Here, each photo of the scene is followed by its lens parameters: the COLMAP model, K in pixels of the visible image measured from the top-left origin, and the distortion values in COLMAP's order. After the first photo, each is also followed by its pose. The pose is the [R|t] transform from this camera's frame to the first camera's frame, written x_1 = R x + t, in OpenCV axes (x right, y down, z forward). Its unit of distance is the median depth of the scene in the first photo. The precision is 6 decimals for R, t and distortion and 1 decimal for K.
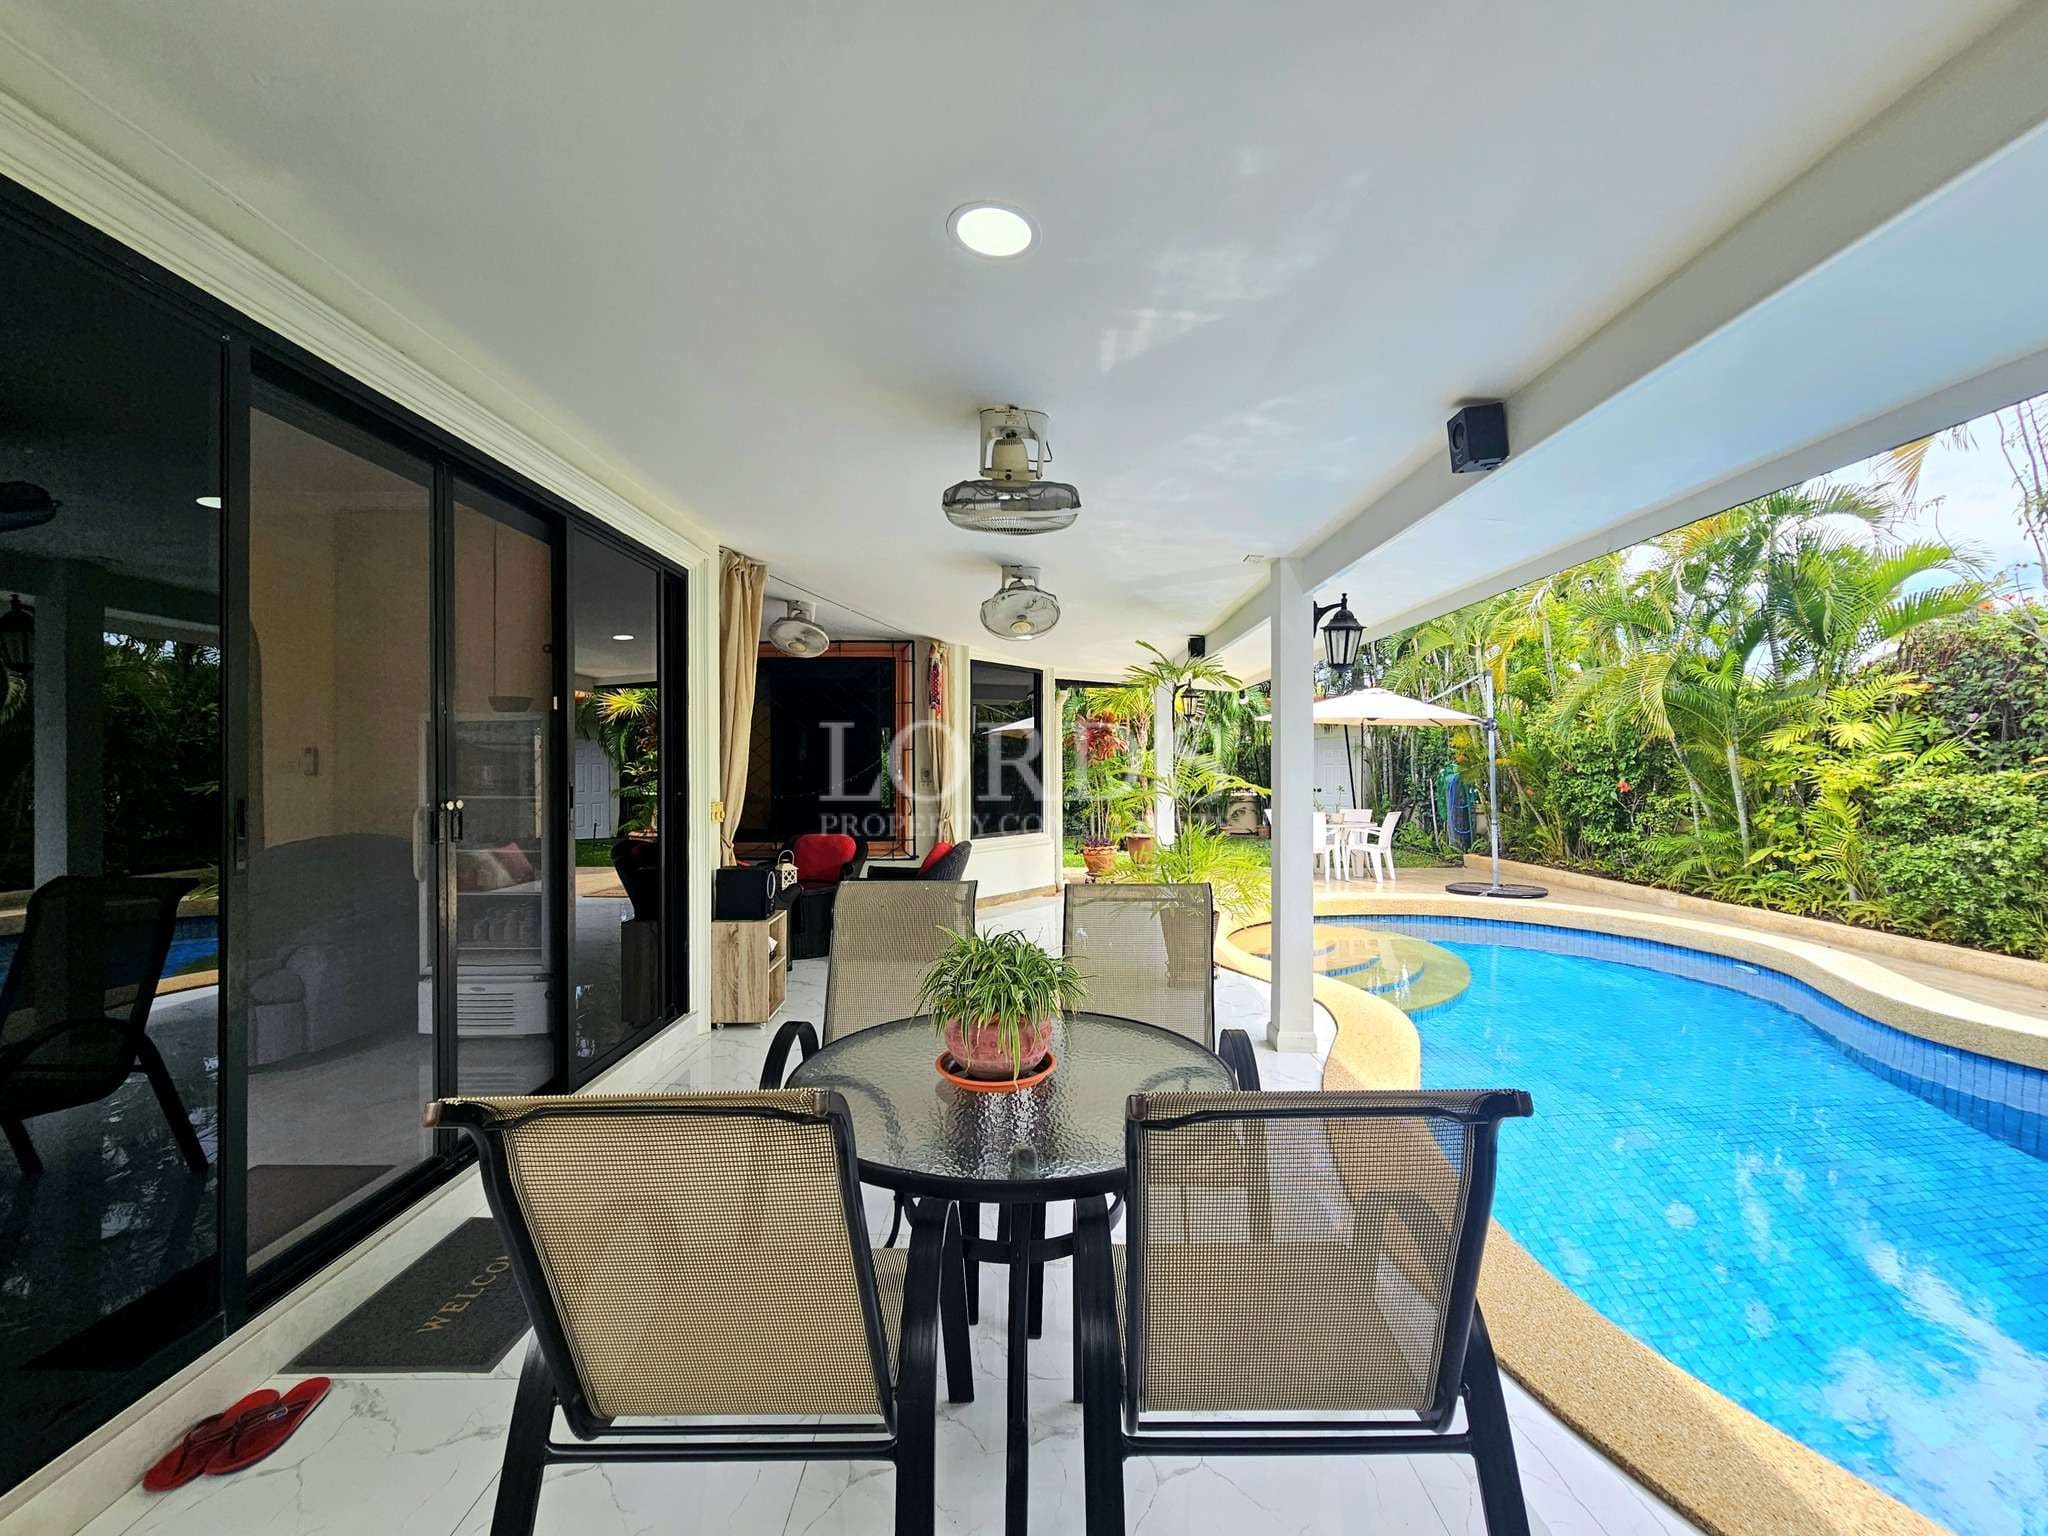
lens RADIAL K [[843.9, 0, 1025.4], [0, 843.9, 768.9], [0, 0, 1]] dist [-0.001665, -0.000238]
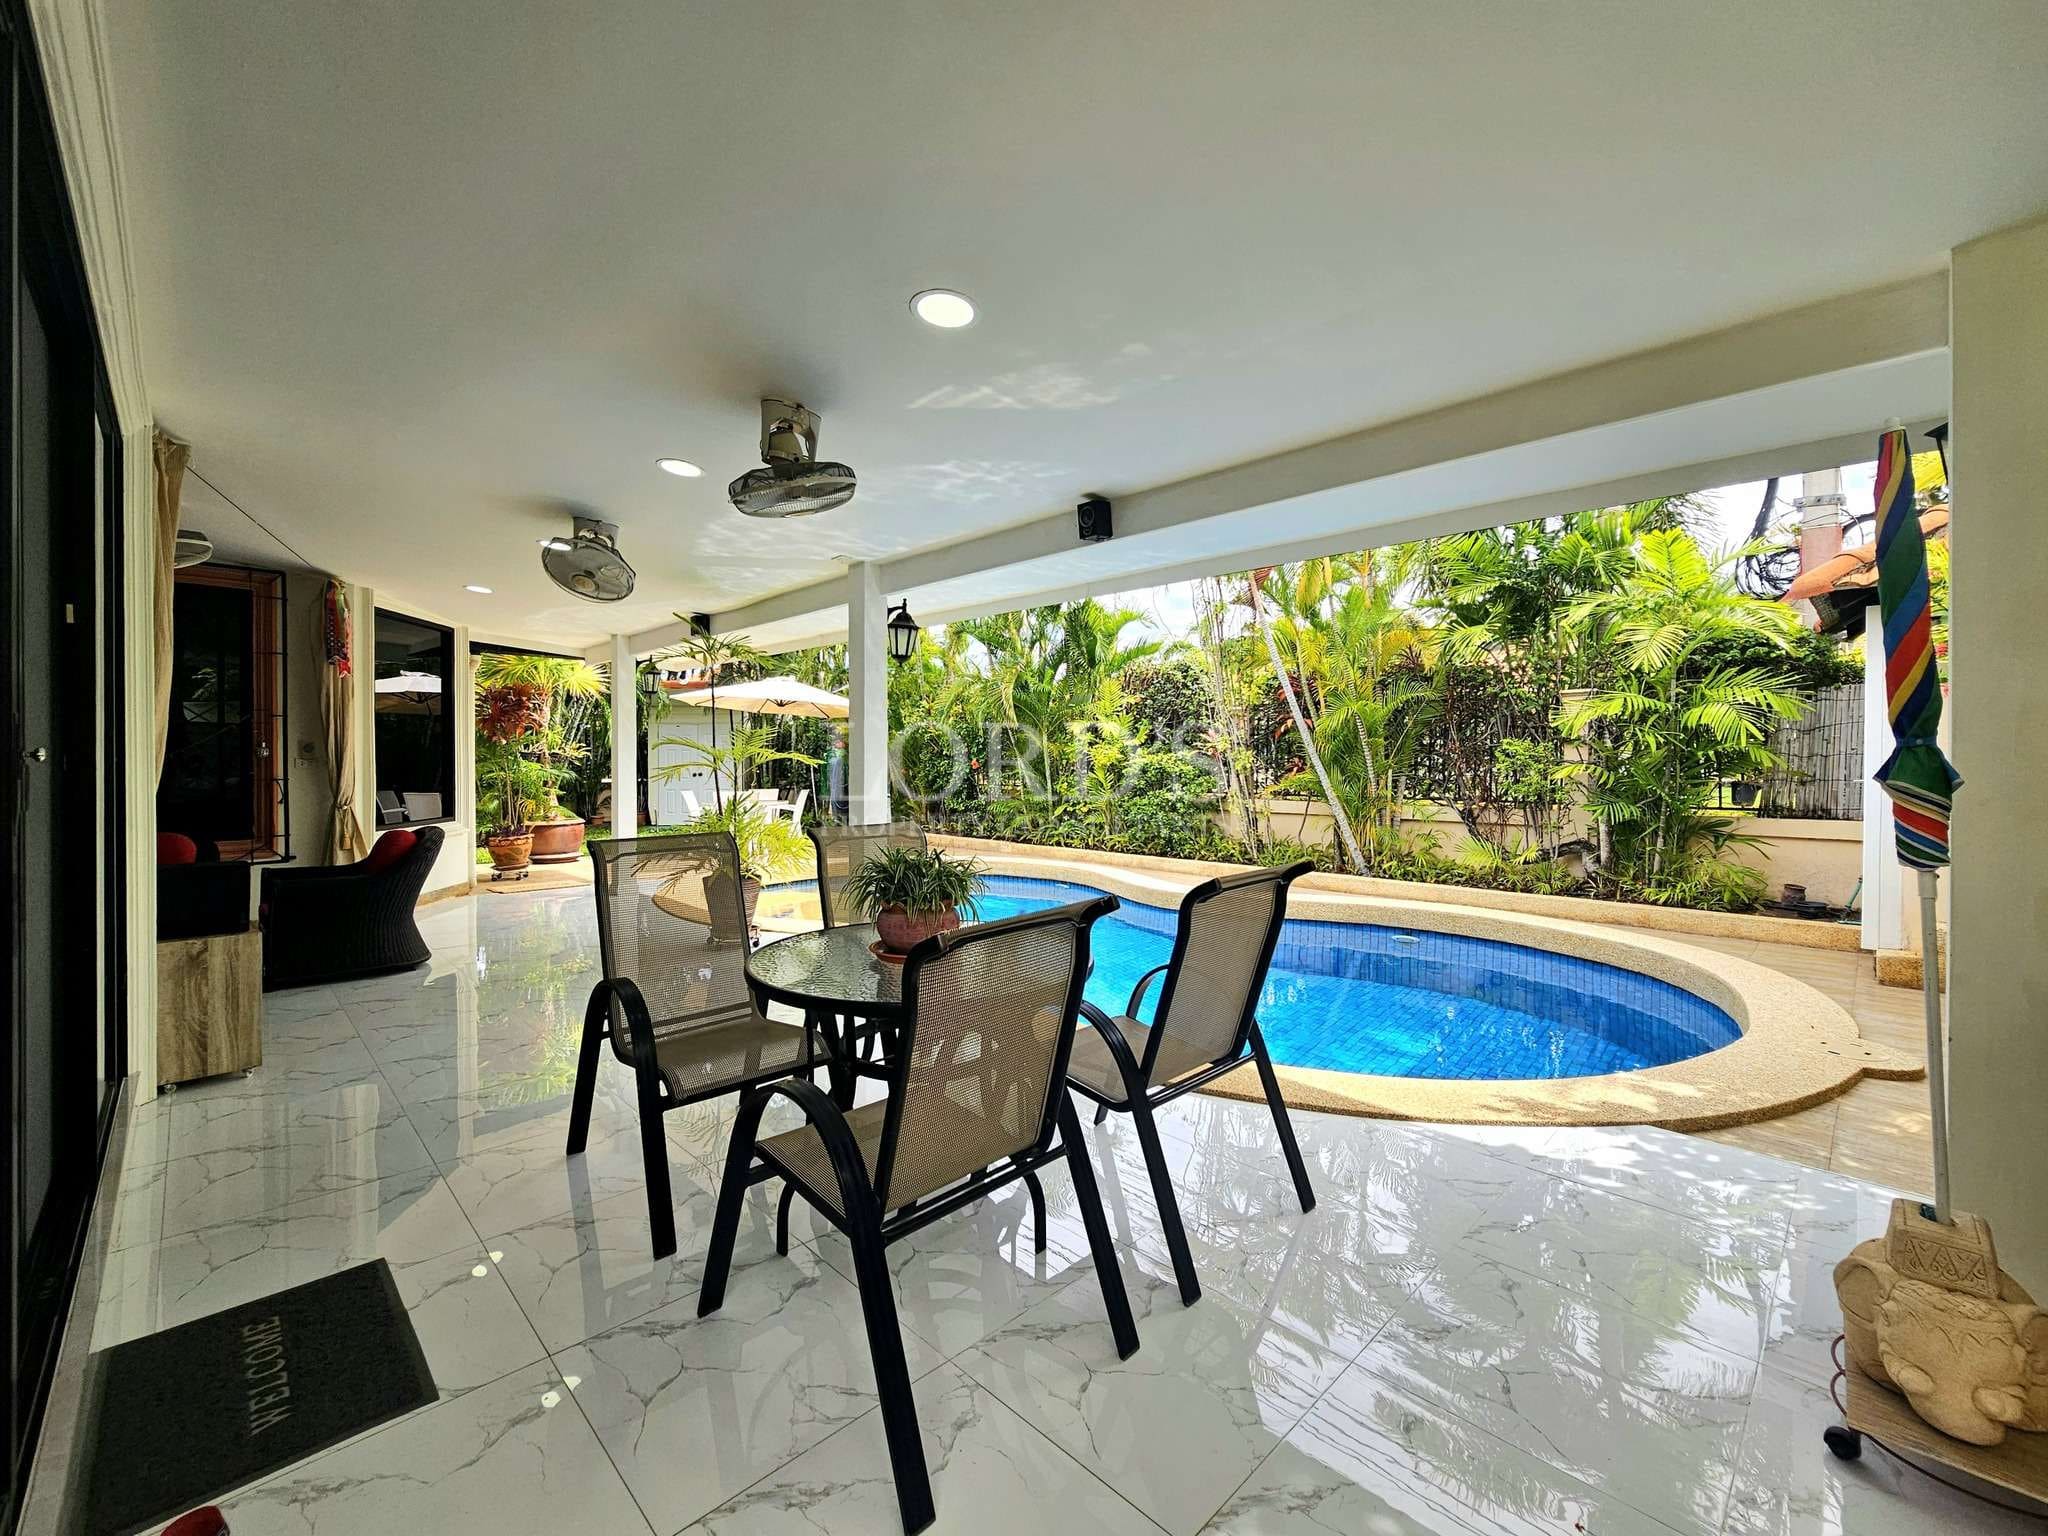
lens RADIAL K [[843.9, 0, 1029.2], [0, 843.9, 765.8], [0, 0, 1]] dist [-0.001665, -0.000238]
pose [[0.714860, -0.003650, 0.699258, -0.227897], [-0.002676, 0.999965, 0.007955, 0.016968], [-0.699263, -0.007557, 0.714825, -0.008580]]
